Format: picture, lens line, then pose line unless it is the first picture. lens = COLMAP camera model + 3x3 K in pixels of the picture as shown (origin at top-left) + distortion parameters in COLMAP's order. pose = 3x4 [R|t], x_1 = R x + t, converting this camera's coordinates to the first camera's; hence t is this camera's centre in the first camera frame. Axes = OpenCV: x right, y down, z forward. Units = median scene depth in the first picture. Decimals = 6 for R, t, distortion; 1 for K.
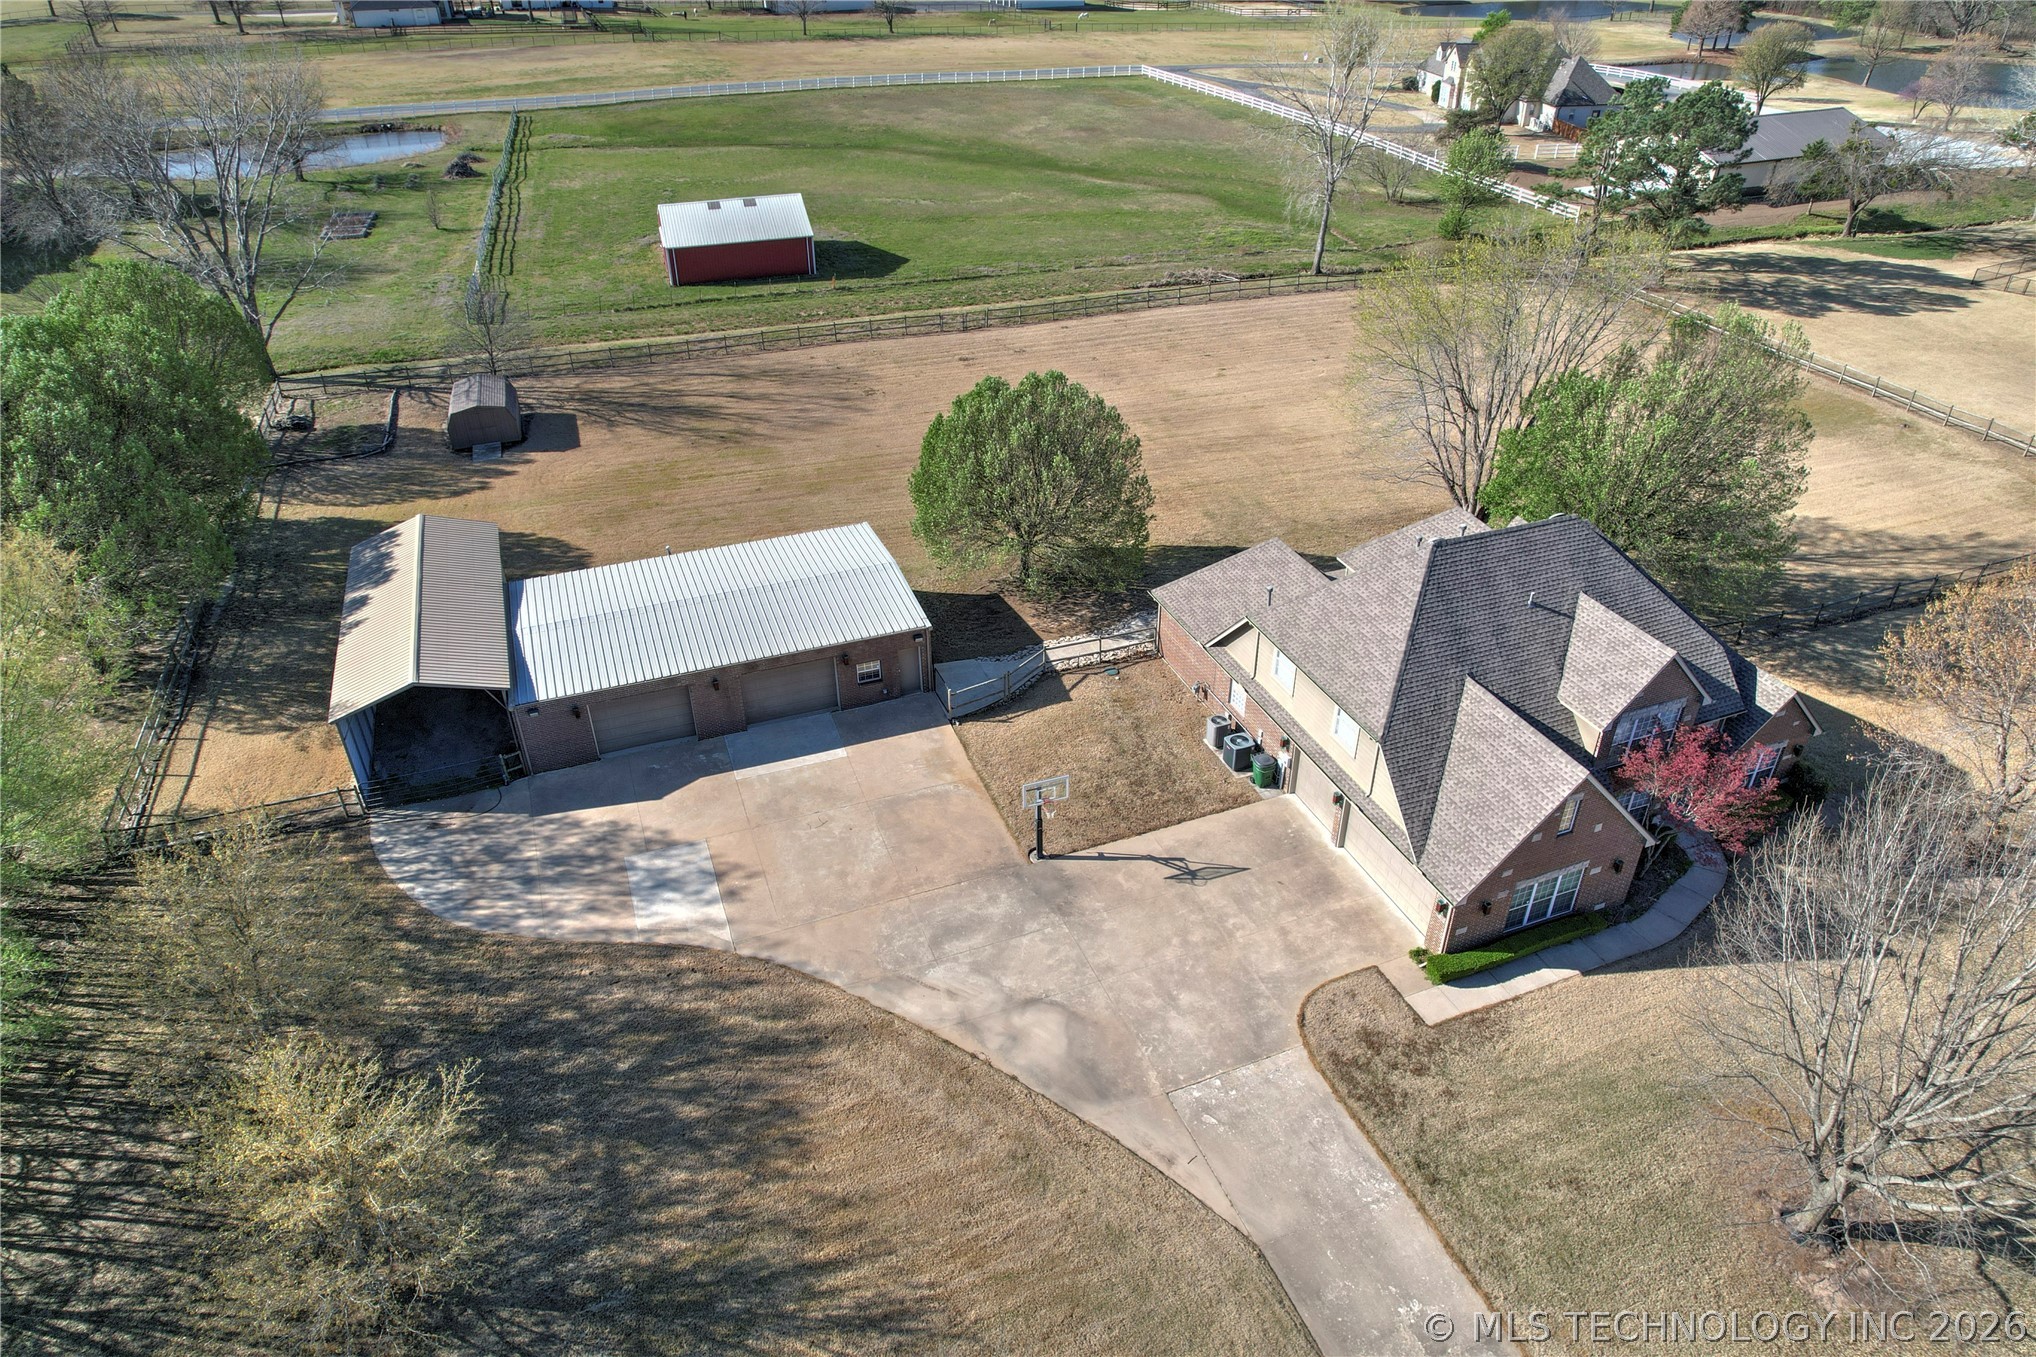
lens RADIAL K [[1305.5, 0, 1018.0], [0, 1305.5, 678.5], [0, 0, 1]] dist [-0.079065, 0.070218]
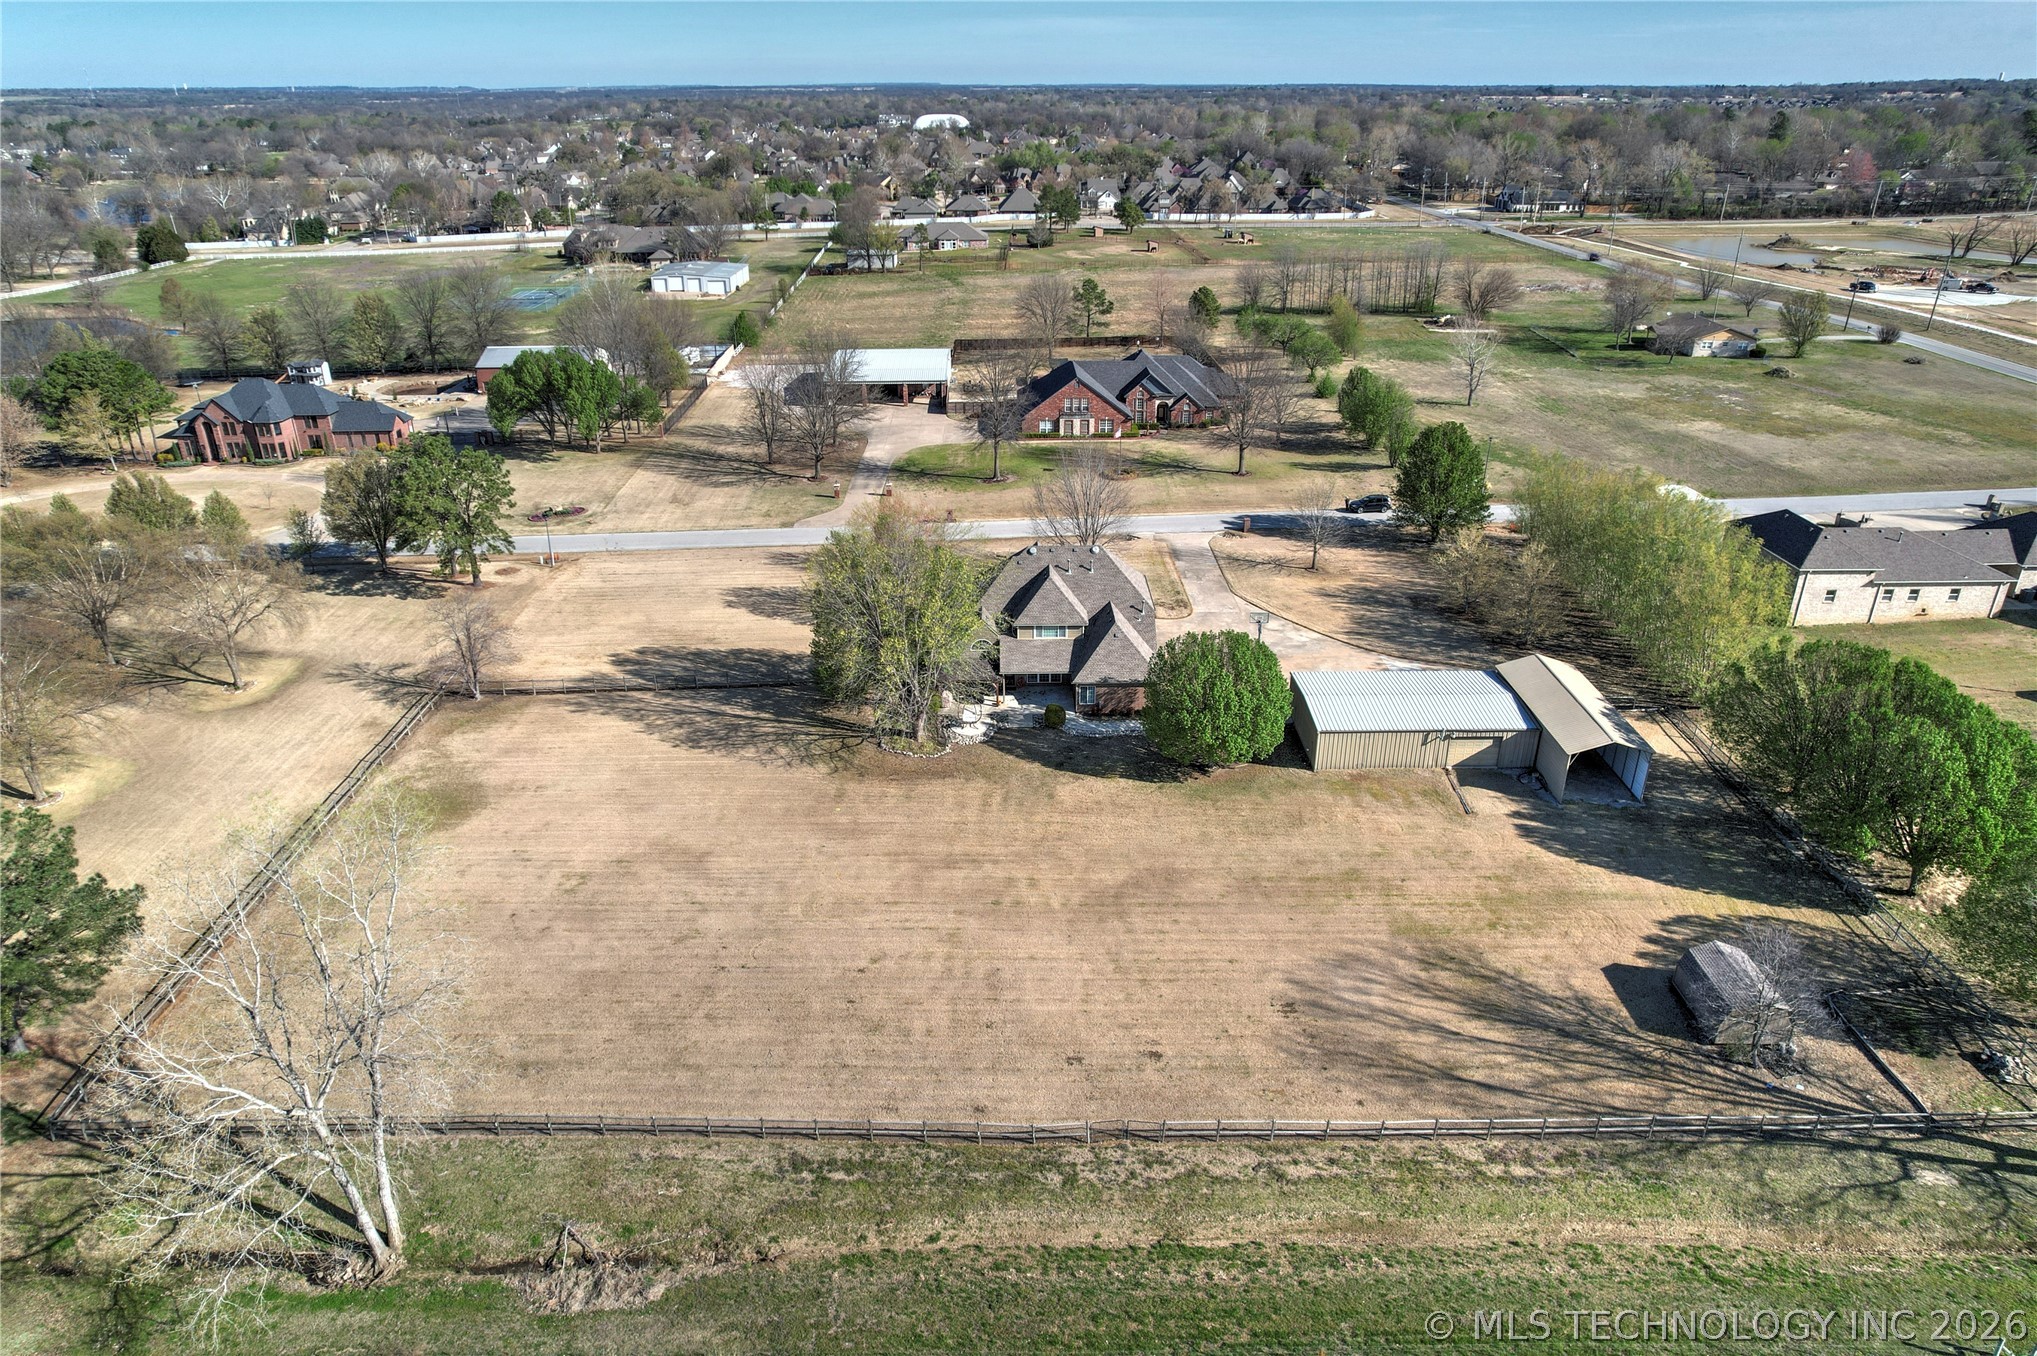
lens RADIAL K [[1299.9, 0, 1018.5], [0, 1299.9, 678.0], [0, 0, 1]] dist [-0.058909, 0.030762]
pose [[-0.938854, -0.134929, 0.316777, -0.214980], [0.195659, 0.547971, 0.813293, -1.205416], [-0.283321, 0.825543, -0.488065, 1.467781]]
